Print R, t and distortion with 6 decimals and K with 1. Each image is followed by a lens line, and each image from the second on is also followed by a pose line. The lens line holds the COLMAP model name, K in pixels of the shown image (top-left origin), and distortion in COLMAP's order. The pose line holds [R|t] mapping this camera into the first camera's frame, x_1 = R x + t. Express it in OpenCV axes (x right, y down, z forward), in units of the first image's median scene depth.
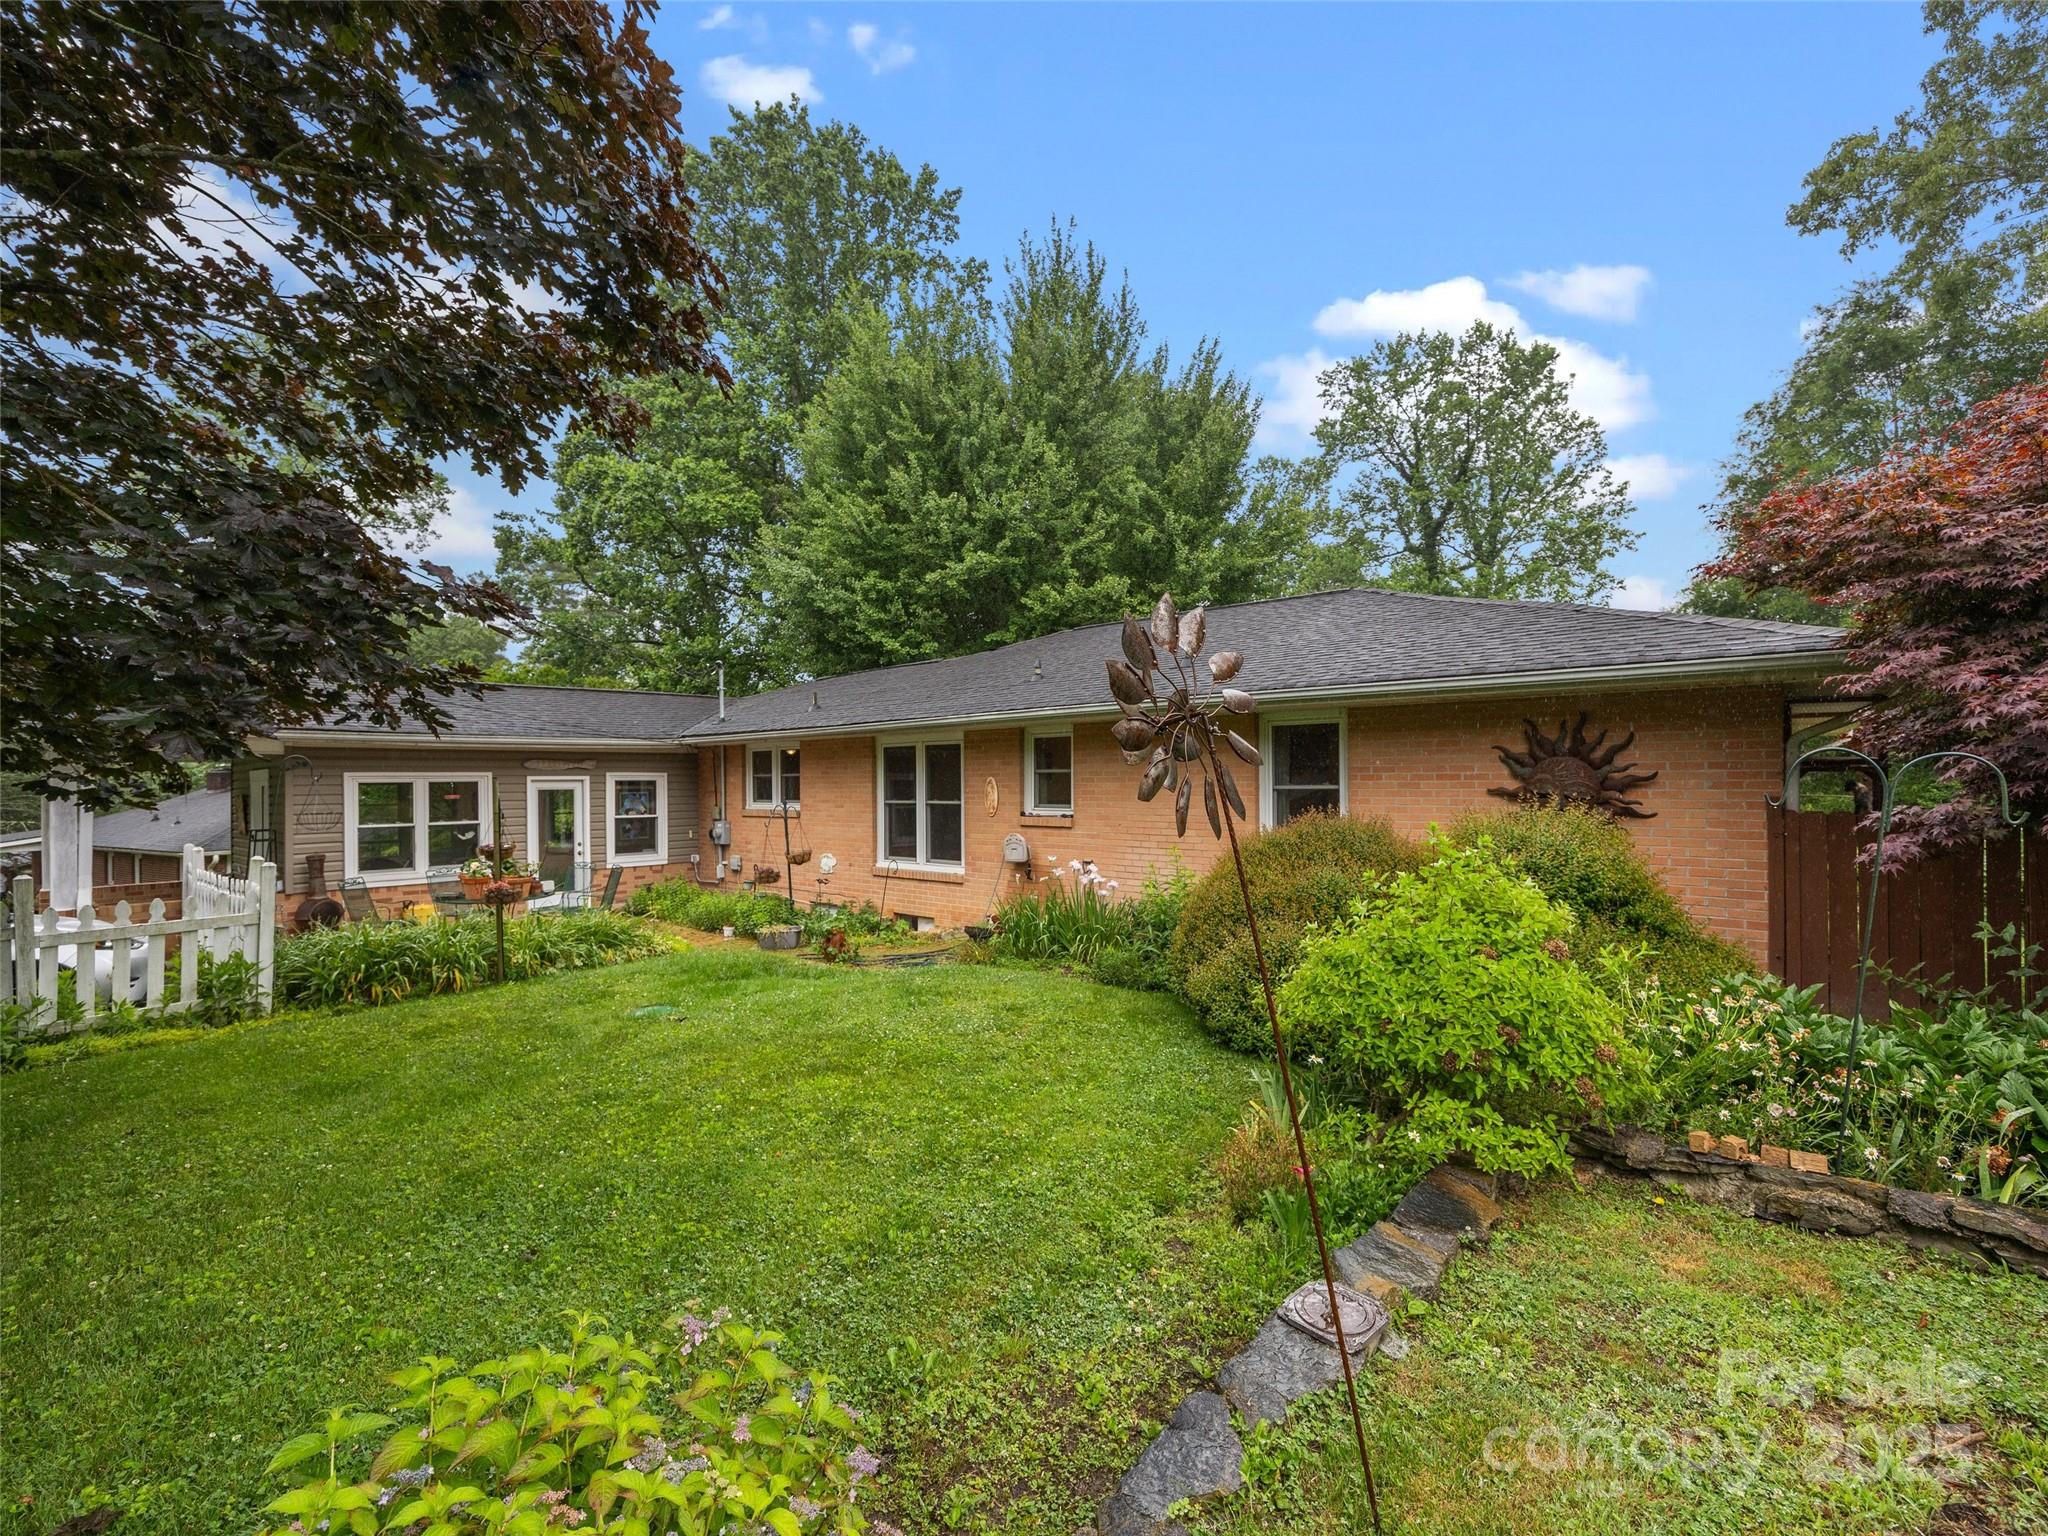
lens RADIAL K [[933.2, 0, 1030.8], [0, 933.2, 763.4], [0, 0, 1]] dist [-0.001254, -0.000576]
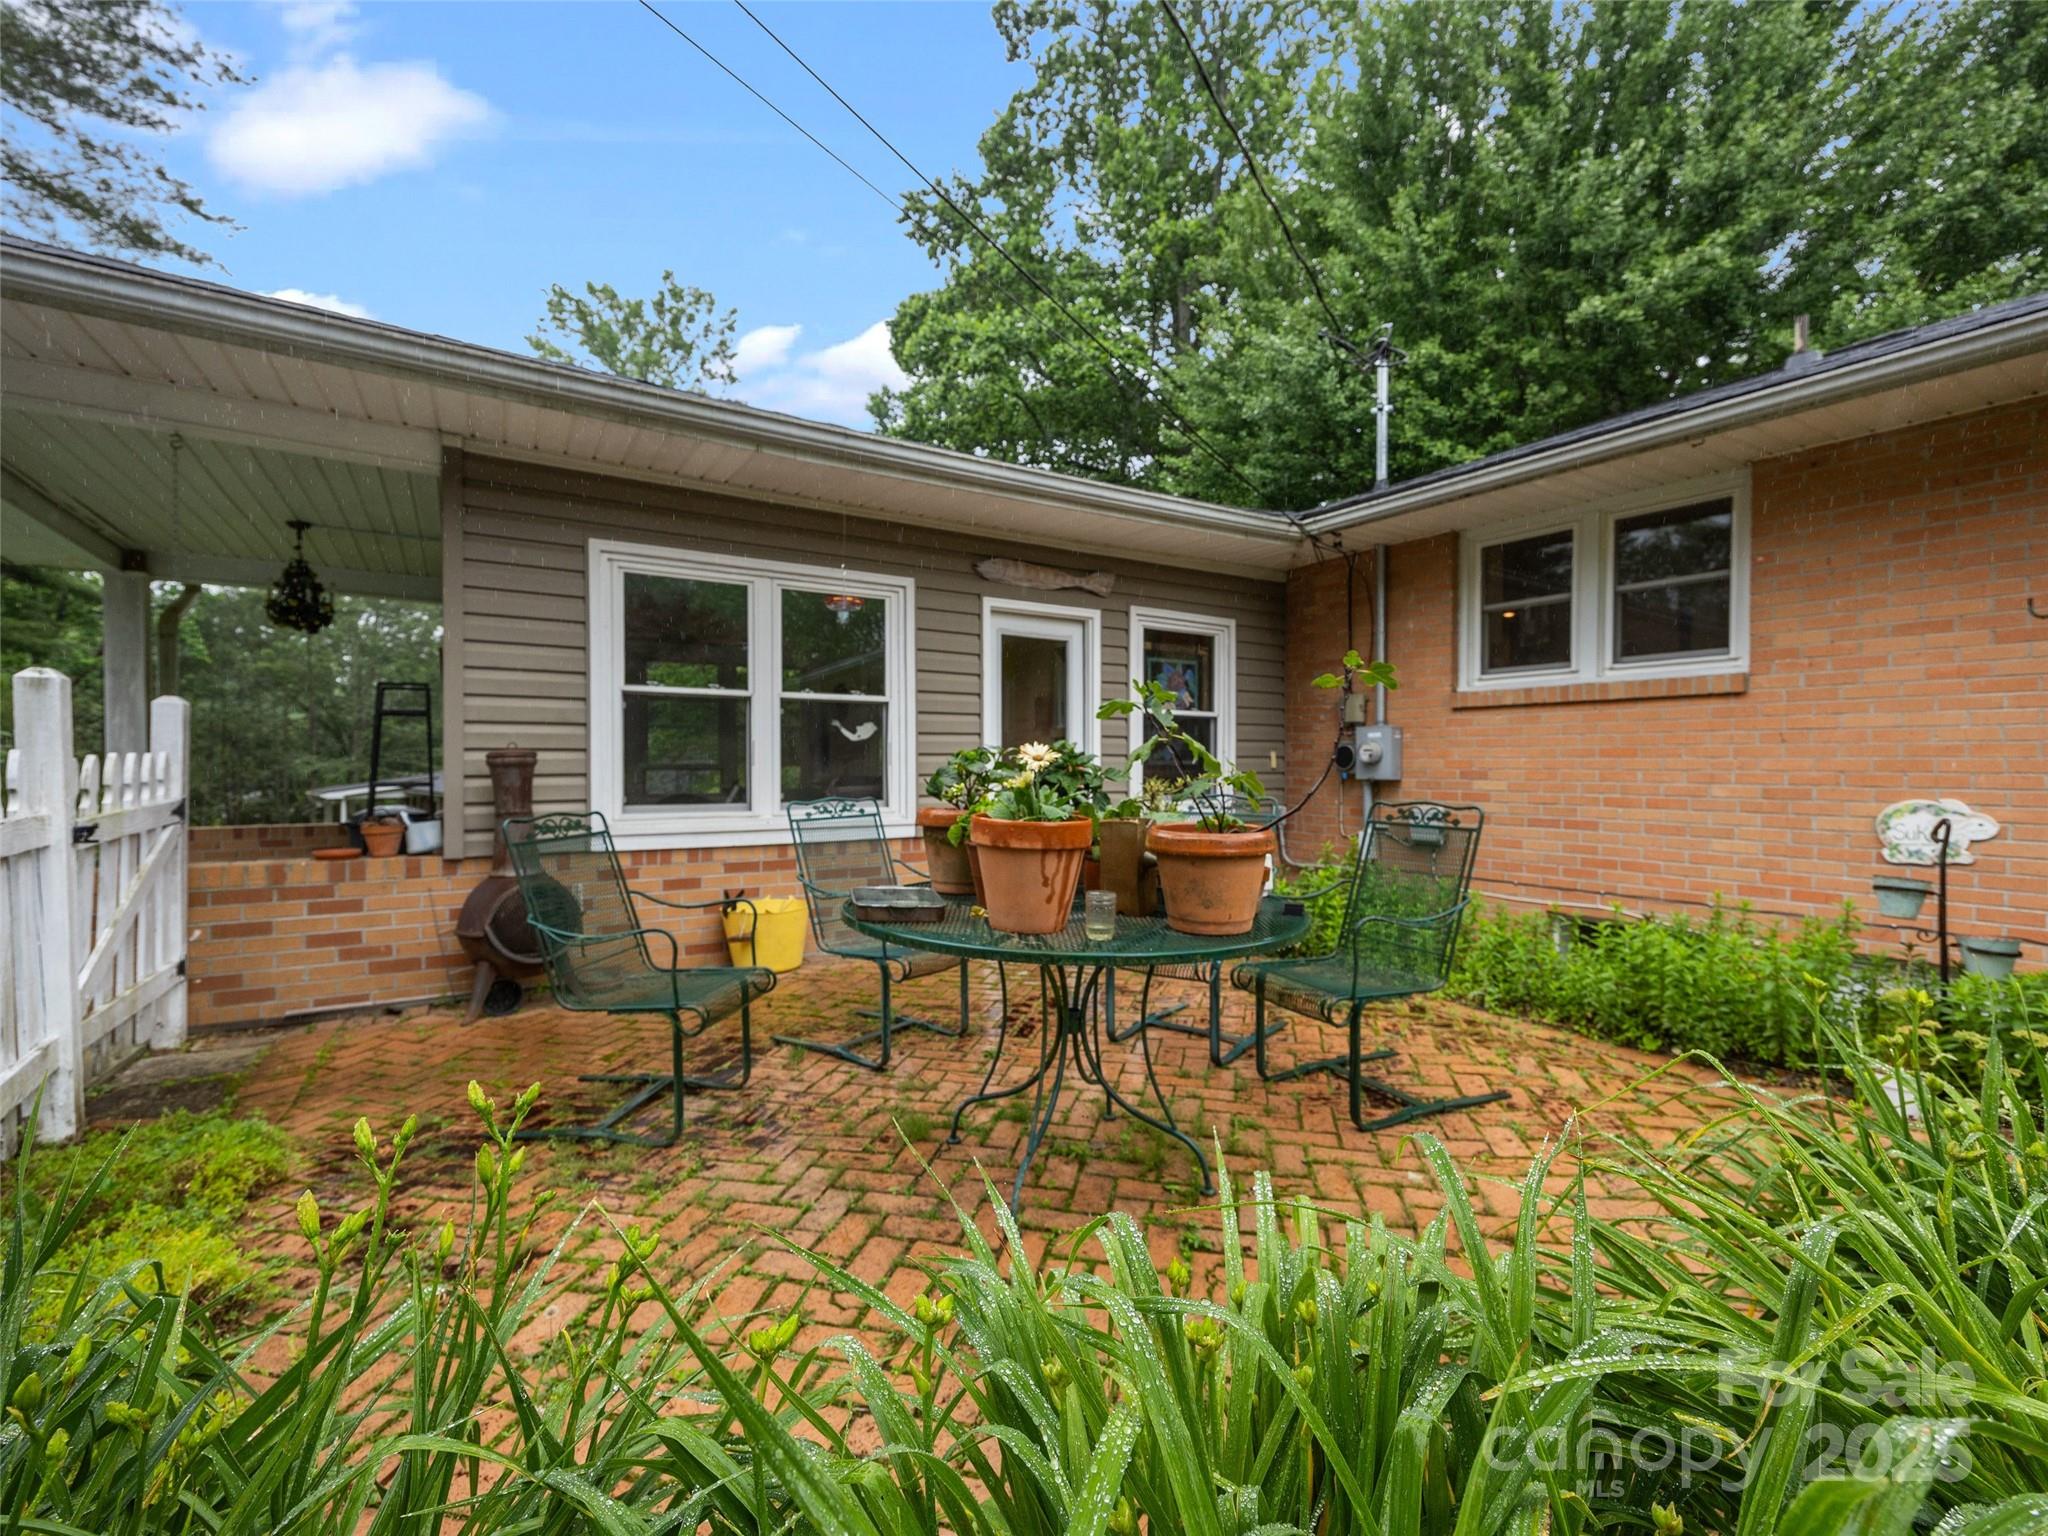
lens RADIAL K [[933.2, 0, 1018.7], [0, 933.2, 764.6], [0, 0, 1]] dist [-0.001254, -0.000576]
pose [[0.957824, 0.012417, -0.287086, -0.407949], [-0.005771, 0.999696, 0.023985, 0.079148], [0.287297, -0.021317, 0.957604, 0.608748]]
